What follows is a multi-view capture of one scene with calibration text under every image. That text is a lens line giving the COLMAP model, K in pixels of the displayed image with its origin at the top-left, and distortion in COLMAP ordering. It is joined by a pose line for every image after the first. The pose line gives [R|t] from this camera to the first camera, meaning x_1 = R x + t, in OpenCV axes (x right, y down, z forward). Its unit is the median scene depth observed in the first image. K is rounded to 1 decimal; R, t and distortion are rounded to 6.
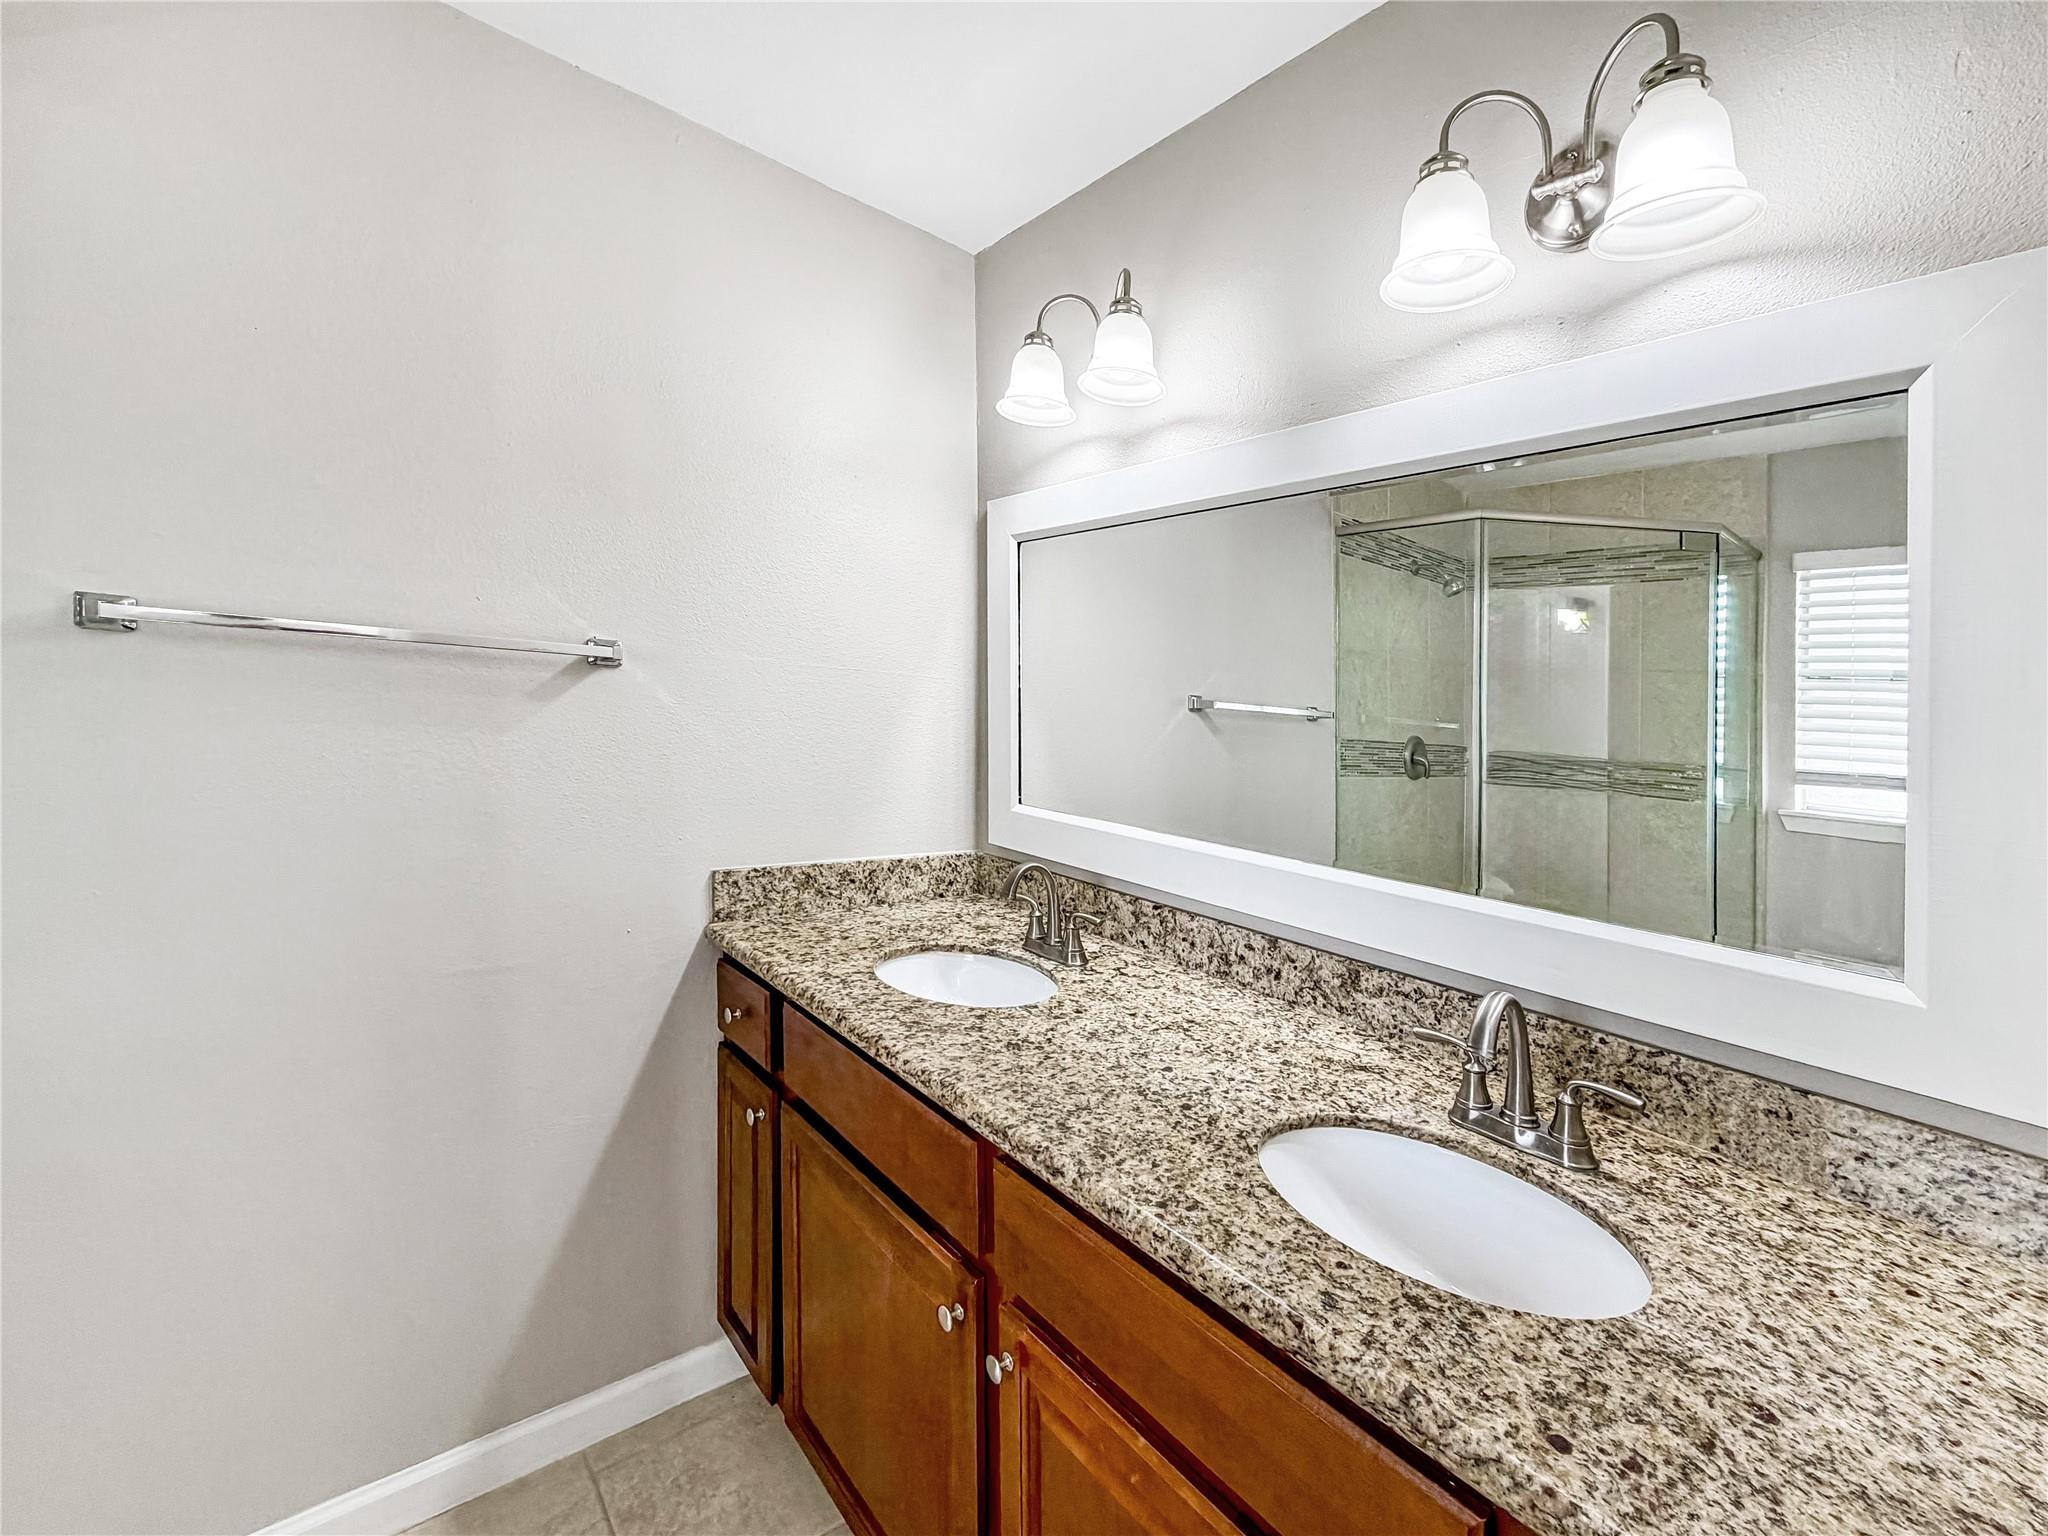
lens RADIAL K [[833.5, 0, 1094.1], [0, 833.5, 696.0], [0, 0, 1]] dist [-0.000894, -0.000198]
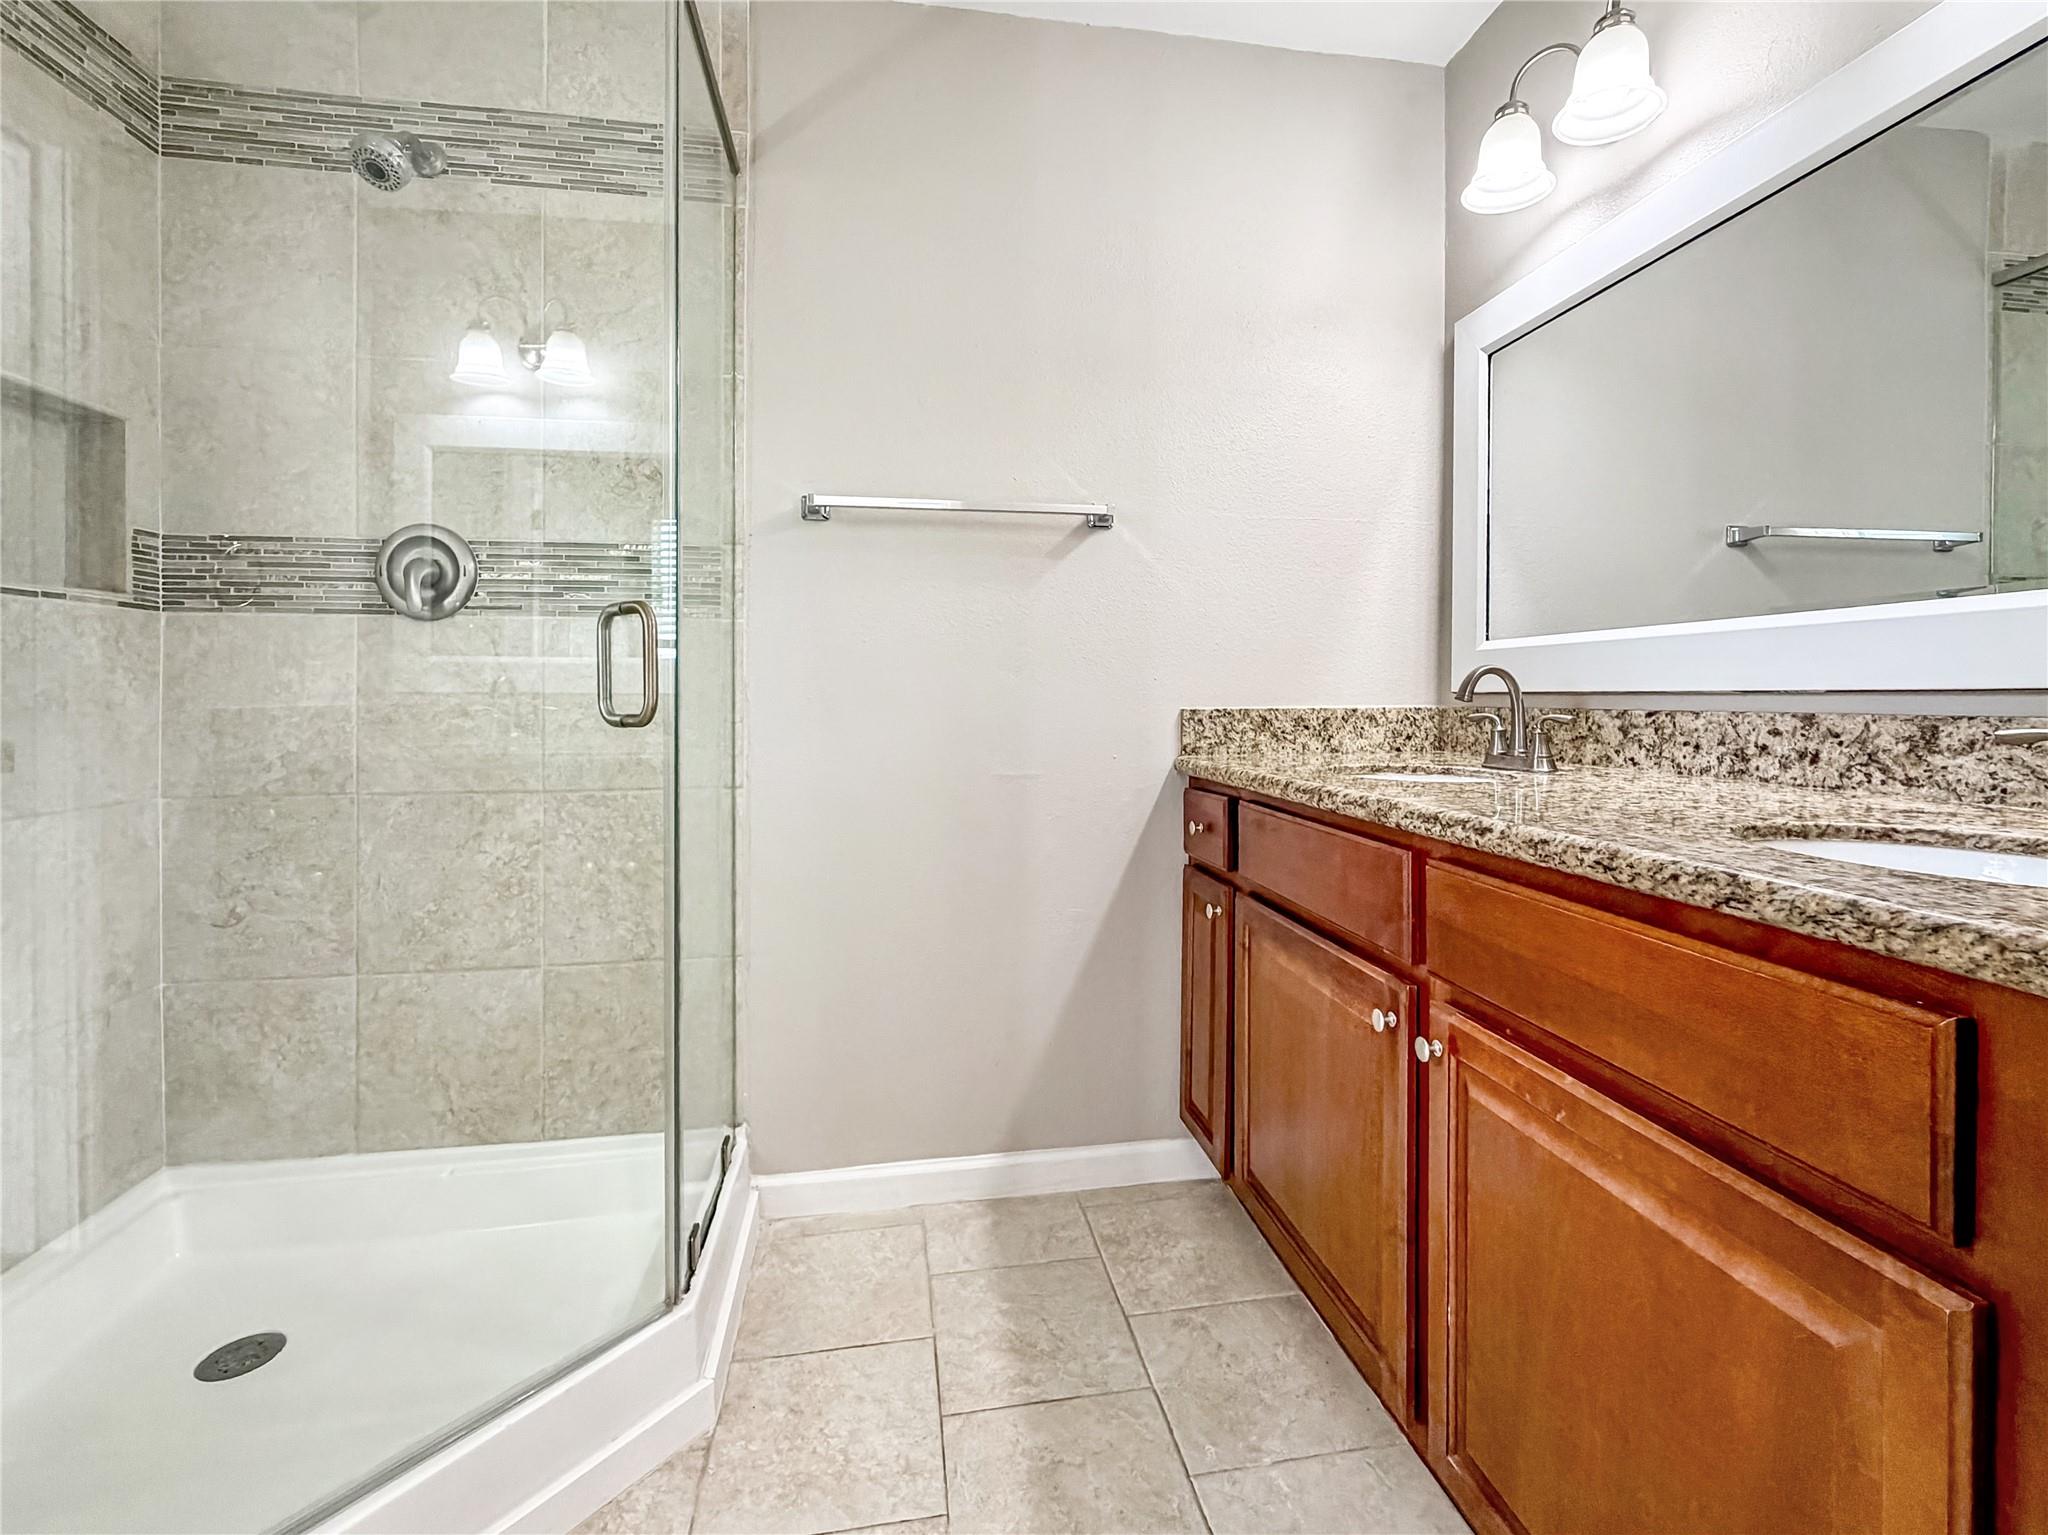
lens RADIAL K [[900.4, 0, 1031.6], [0, 900.4, 708.1], [0, 0, 1]] dist [-0.001295, -0.000304]
pose [[0.827761, 0.016394, -0.560841, 0.065121], [-0.011648, 0.999860, 0.012036, 0.237084], [0.560960, -0.003430, 0.827836, -0.137816]]
